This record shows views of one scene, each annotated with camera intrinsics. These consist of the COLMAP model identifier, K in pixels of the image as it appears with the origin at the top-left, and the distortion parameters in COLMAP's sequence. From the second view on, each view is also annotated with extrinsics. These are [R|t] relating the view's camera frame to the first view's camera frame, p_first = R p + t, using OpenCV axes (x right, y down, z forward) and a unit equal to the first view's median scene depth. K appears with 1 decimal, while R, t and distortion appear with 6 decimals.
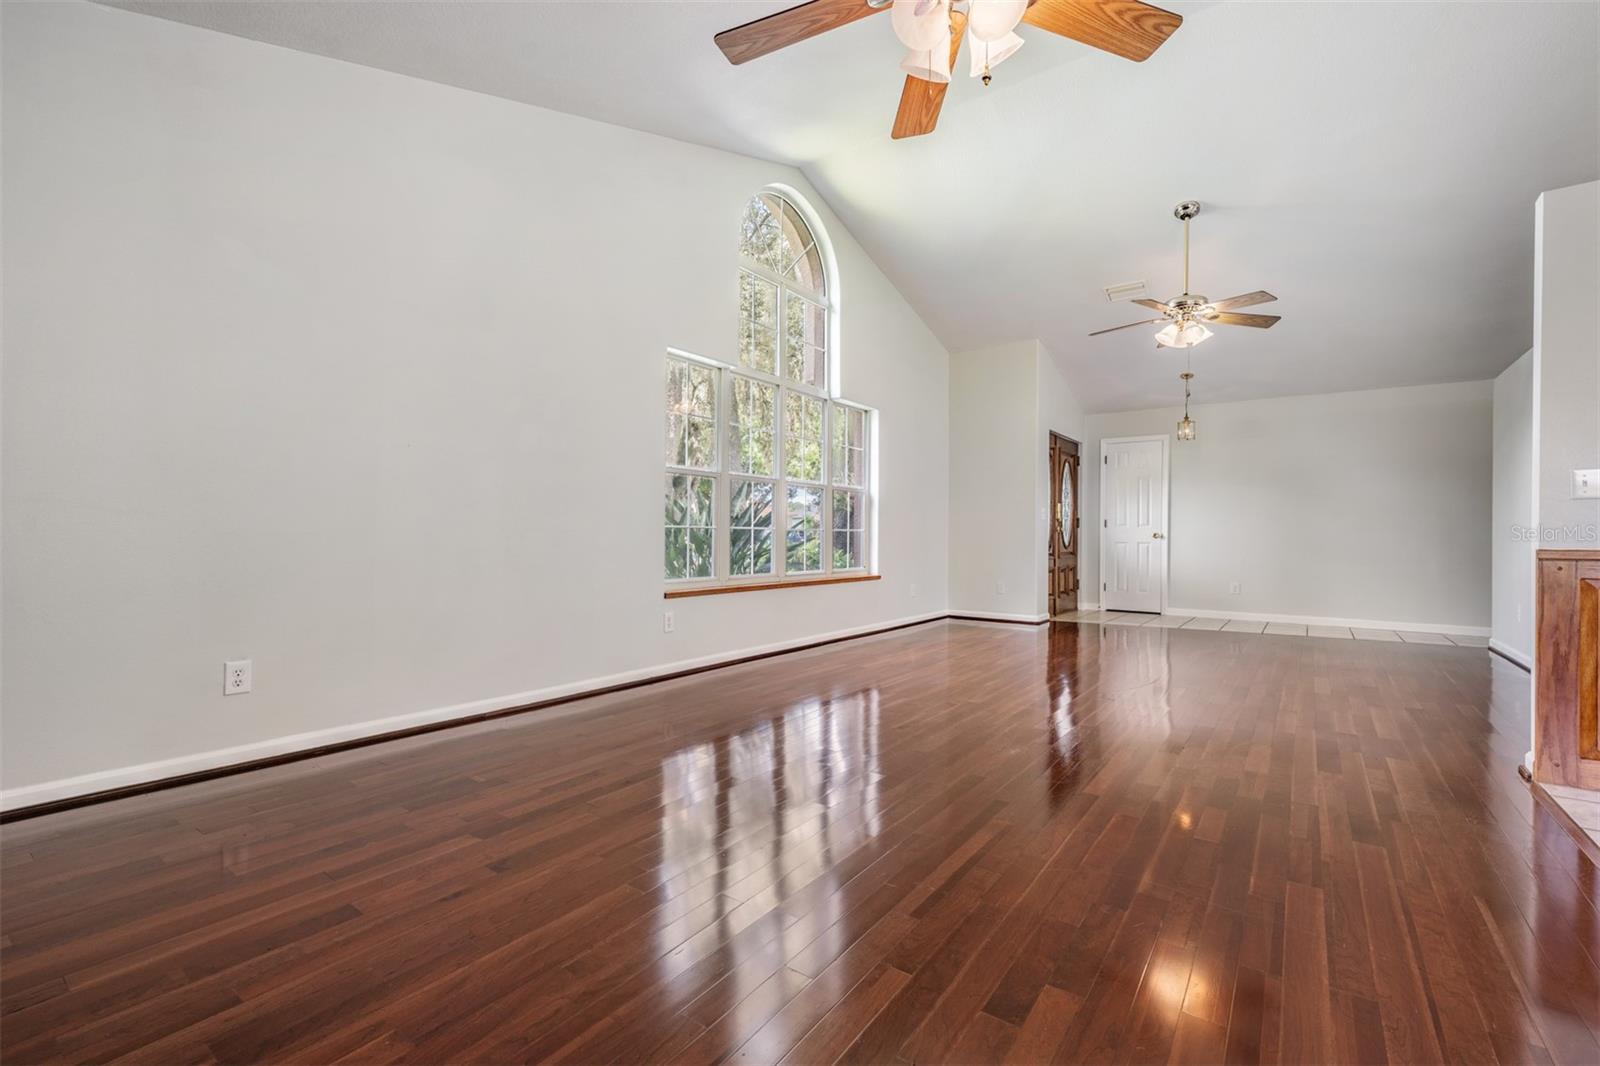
lens RADIAL K [[691.5, 0, 796.2], [0, 691.5, 519.0], [0, 0, 1]] dist [-0.000530, -0.000245]
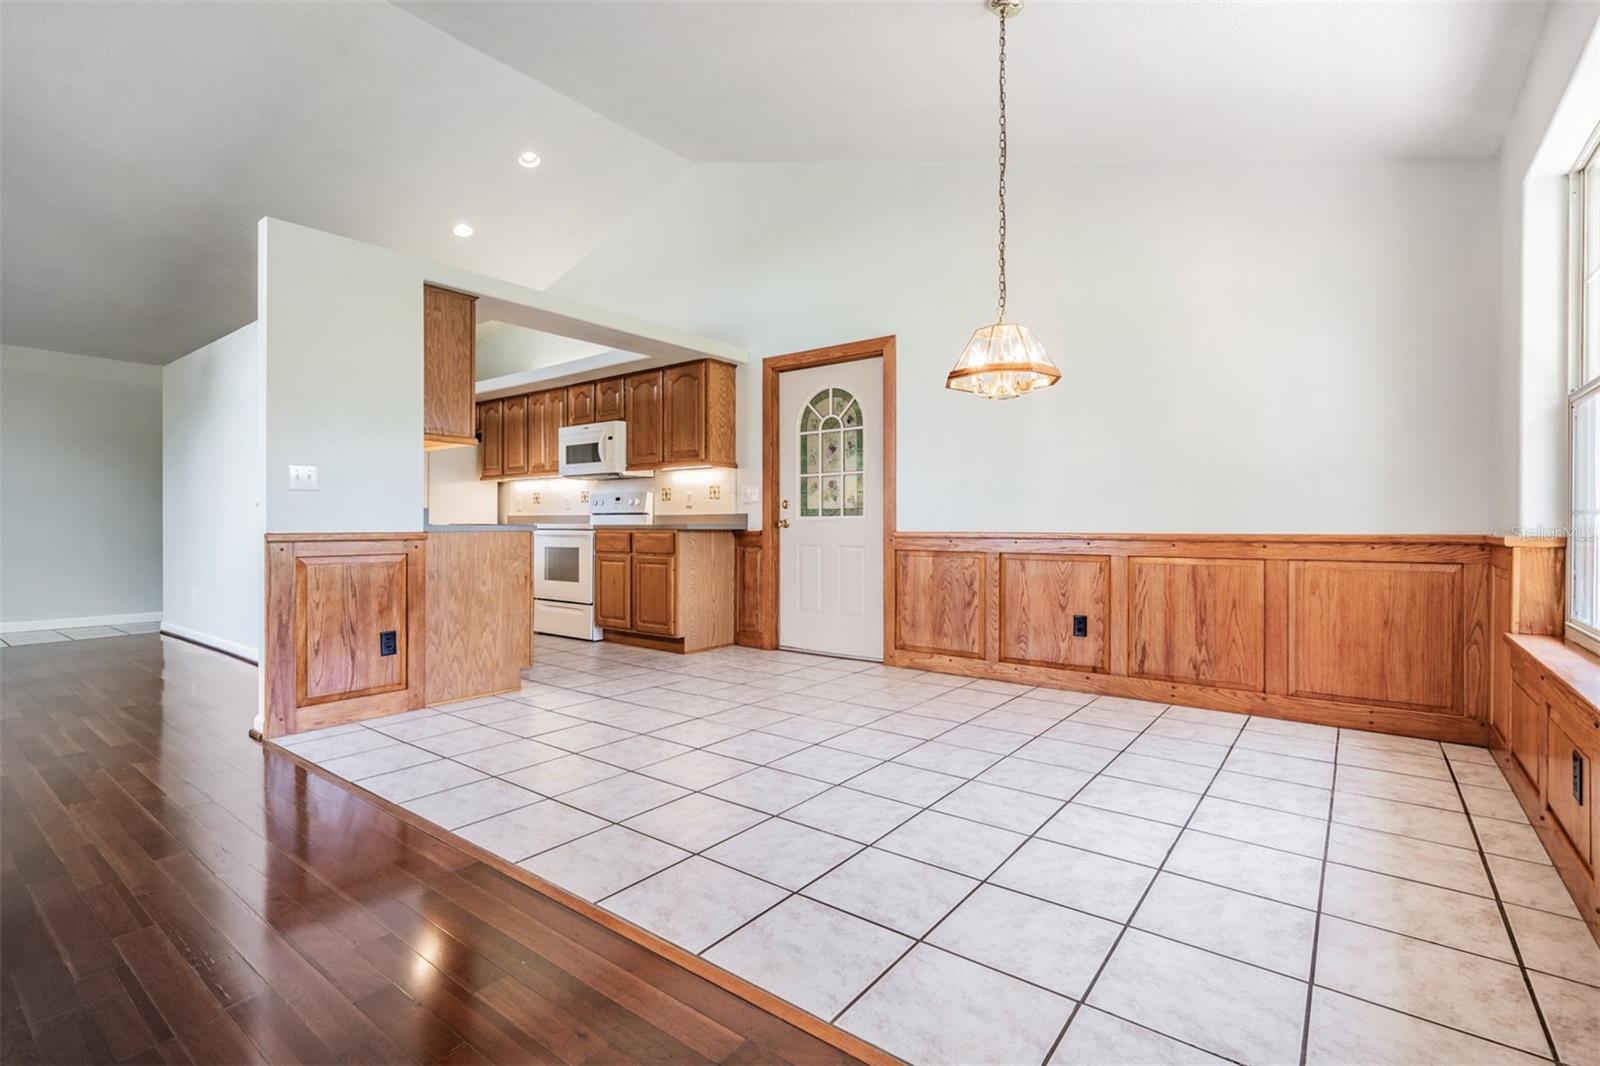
lens RADIAL K [[730.4, 0, 799.1], [0, 730.4, 531.0], [0, 0, 1]] dist [-0.000601, 0.003329]
pose [[0.016392, -0.014974, 0.999754, -0.050365], [-0.024106, 0.999591, 0.015367, 0.000802], [-0.999575, -0.024352, 0.016024, 0.060905]]
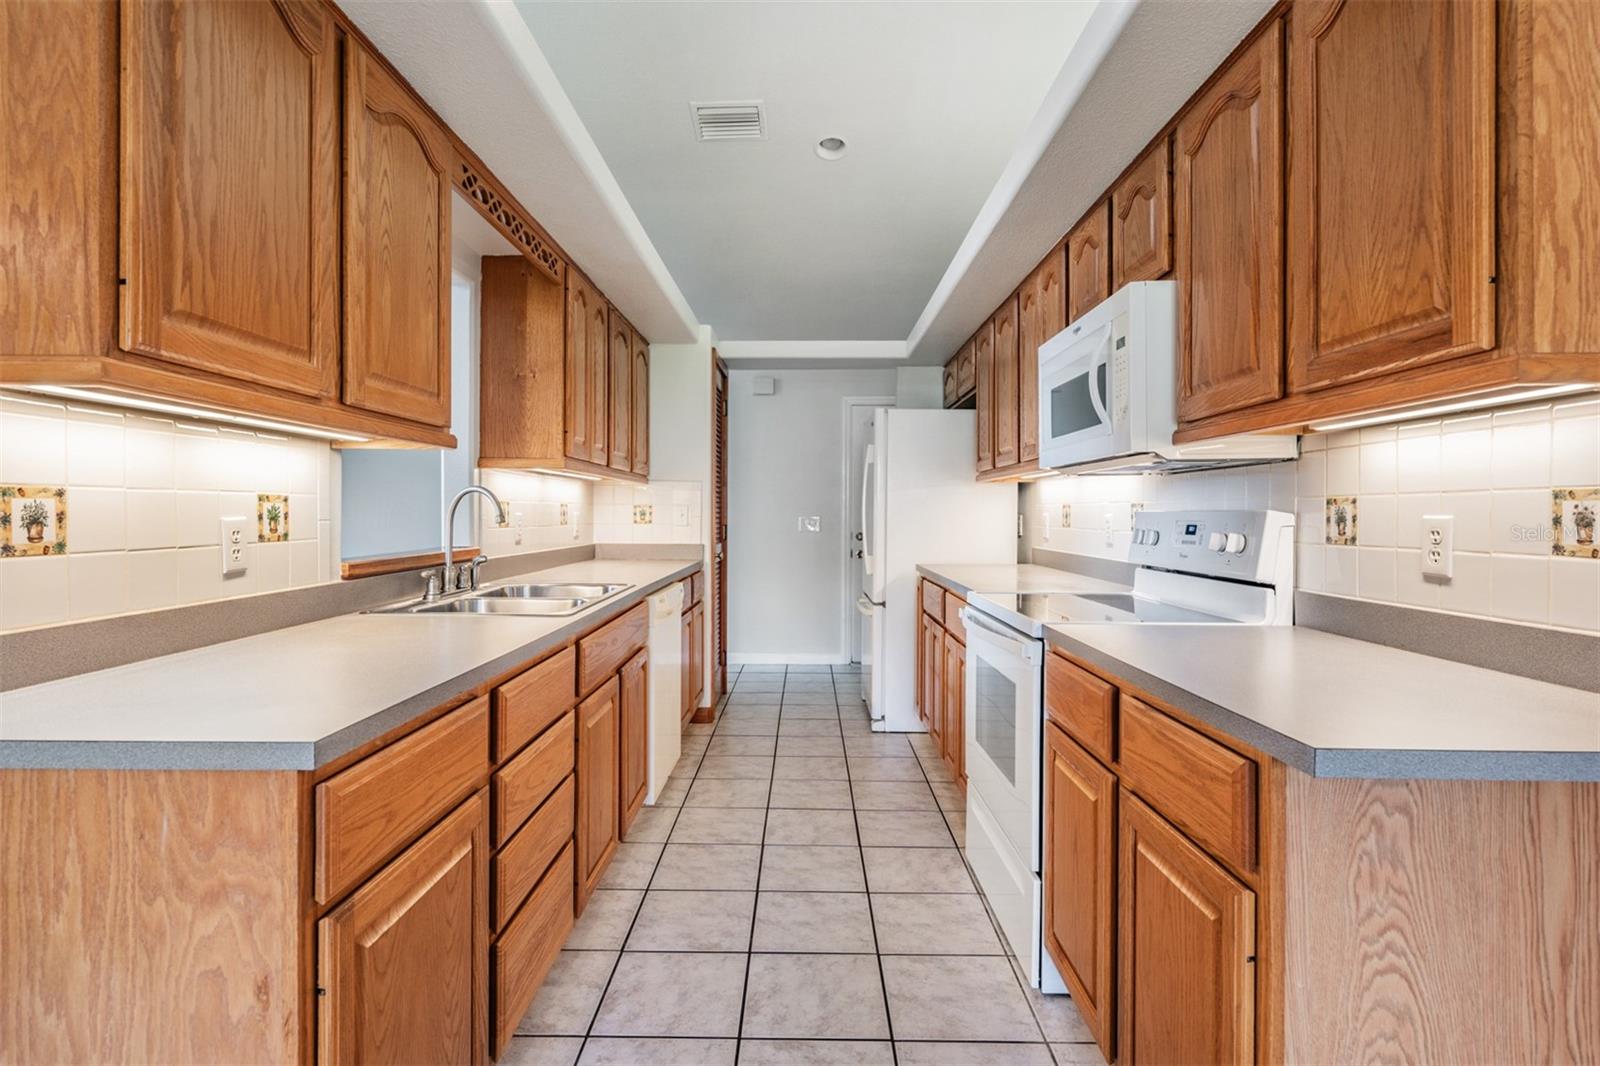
lens RADIAL K [[792.0, 0, 794.7], [0, 792.0, 515.8], [0, 0, 1]] dist [0.004757, -0.002663]
pose [[0.814038, -0.006340, 0.580777, 0.714630], [-0.009291, 0.999670, 0.023936, -0.041939], [-0.580737, -0.024880, 0.813711, 0.150966]]
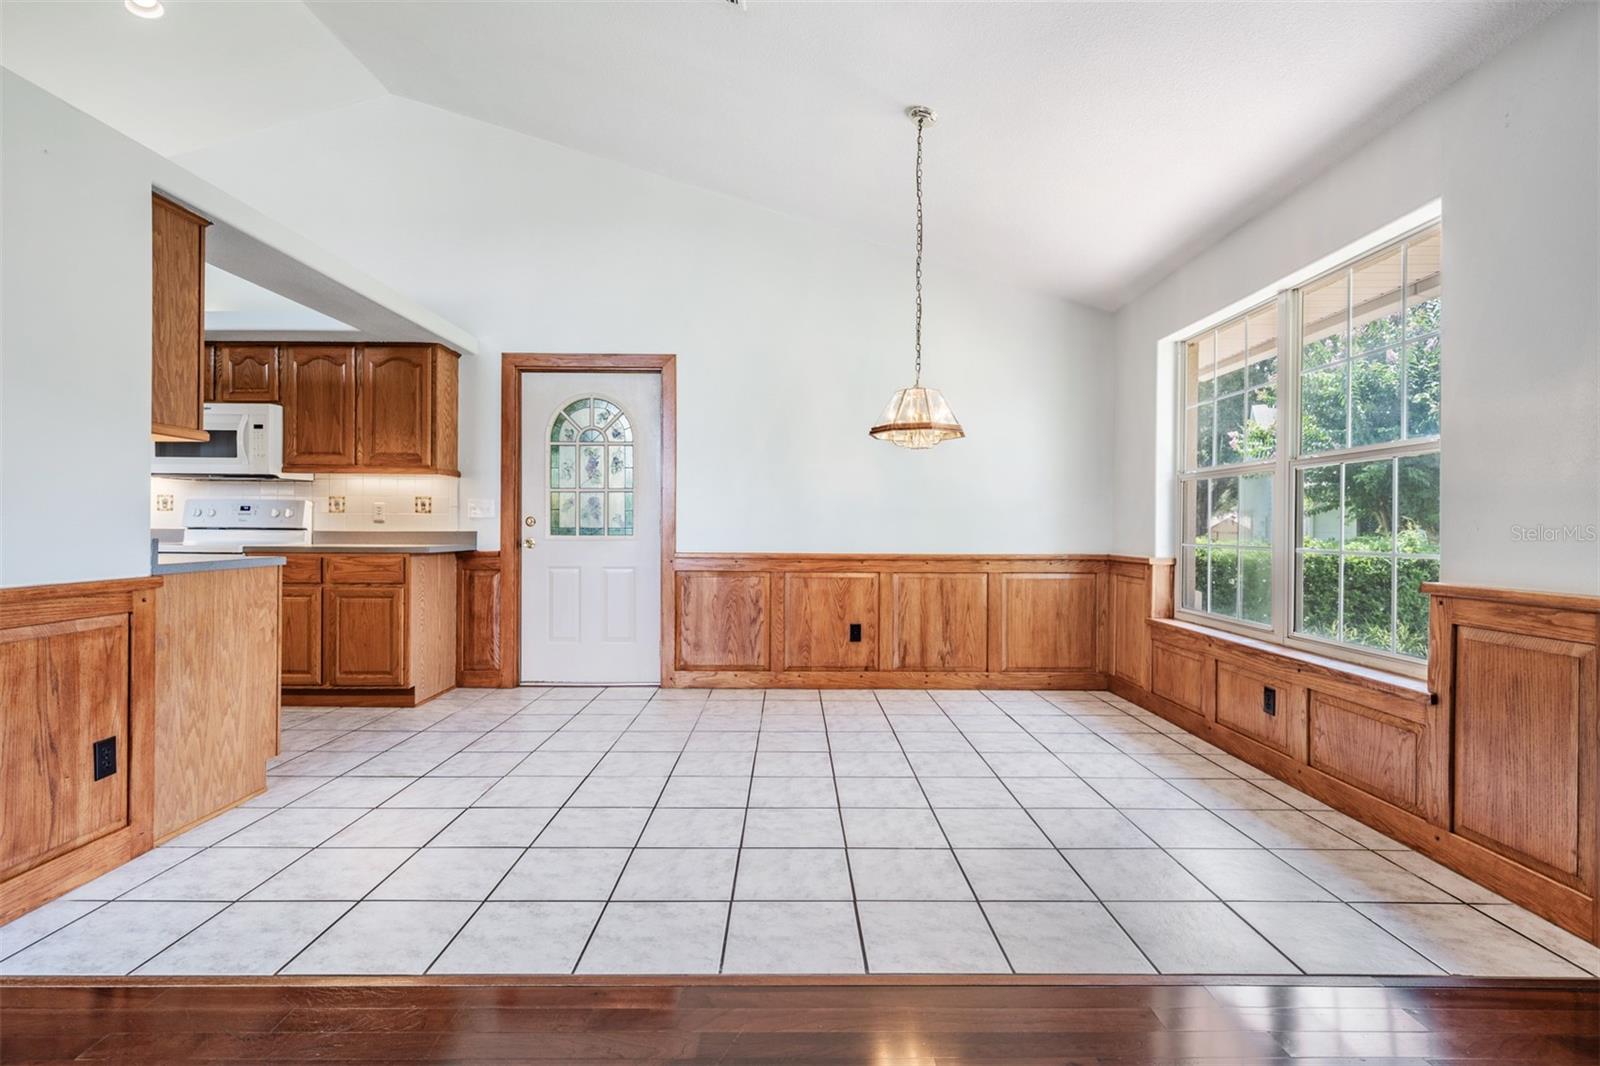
lens RADIAL K [[740.8, 0, 796.8], [0, 740.8, 530.3], [0, 0, 1]] dist [0.007845, -0.002469]
pose [[-0.600795, -0.016211, 0.799239, 0.037170], [-0.029157, 0.999573, -0.001644, -0.017245], [-0.798871, -0.024291, -0.601012, 0.385240]]
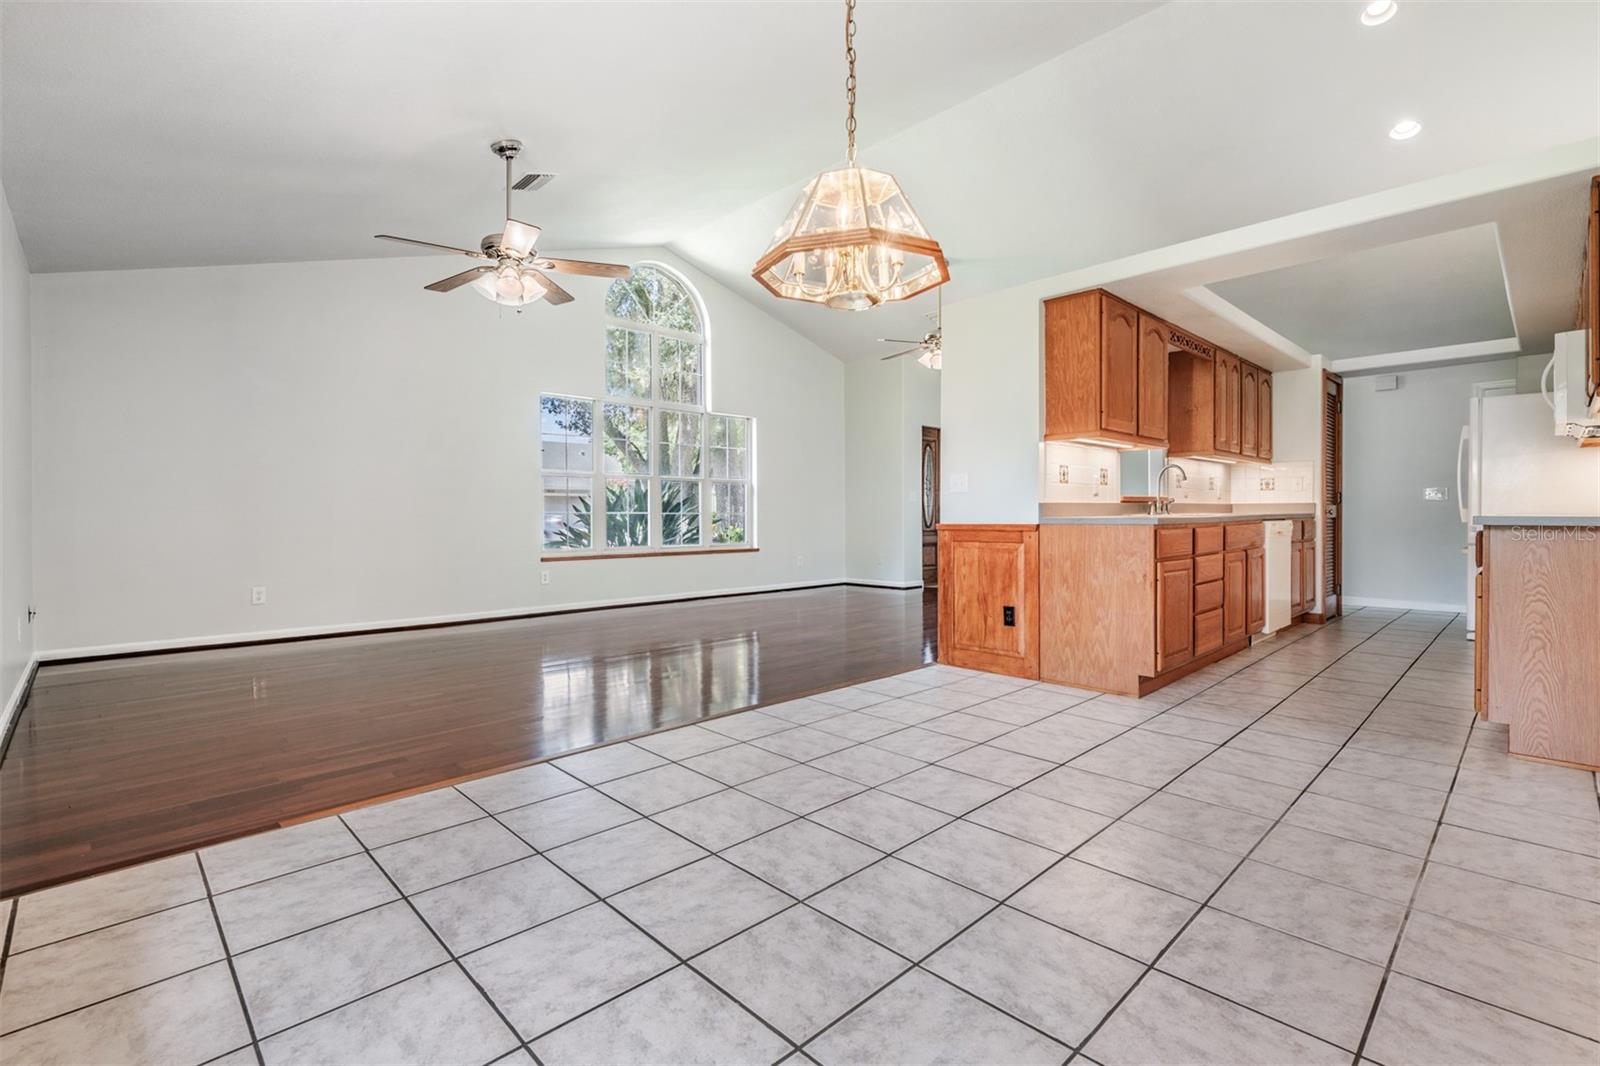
lens RADIAL K [[730.4, 0, 792.7], [0, 730.4, 519.9], [0, 0, 1]] dist [-0.000601, 0.003329]
pose [[0.985739, -0.011124, -0.167914, 0.506099], [0.016125, 0.999465, 0.028451, -0.009928], [0.167508, -0.030753, 0.985391, -0.381936]]
